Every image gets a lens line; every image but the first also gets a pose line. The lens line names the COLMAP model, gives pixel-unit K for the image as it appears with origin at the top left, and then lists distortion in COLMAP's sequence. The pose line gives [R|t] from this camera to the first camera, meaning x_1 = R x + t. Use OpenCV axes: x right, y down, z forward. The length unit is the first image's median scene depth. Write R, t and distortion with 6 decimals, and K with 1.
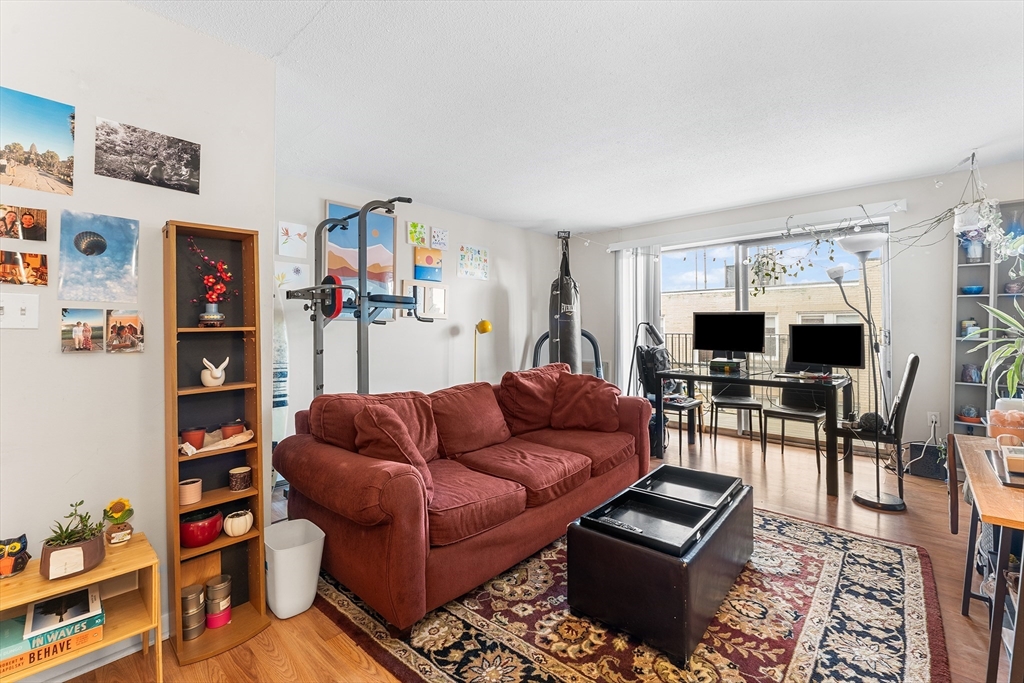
lens RADIAL K [[440.8, 0, 521.8], [0, 440.8, 323.2], [0, 0, 1]] dist [0.004679, -0.000531]
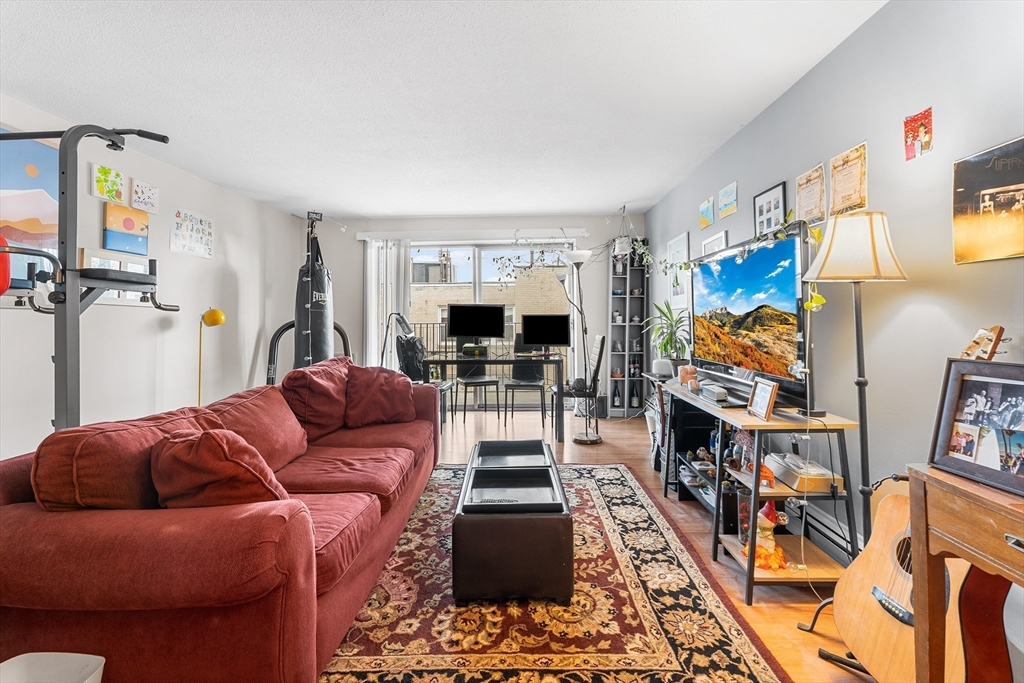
lens RADIAL K [[420.8, 0, 515.9], [0, 420.8, 307.9], [0, 0, 1]] dist [0.001439, -0.000151]
pose [[0.764653, 0.011319, 0.644343, -0.283757], [-0.002300, 0.999887, -0.014835, 0.002139], [-0.644438, 0.009861, 0.764593, 0.132430]]
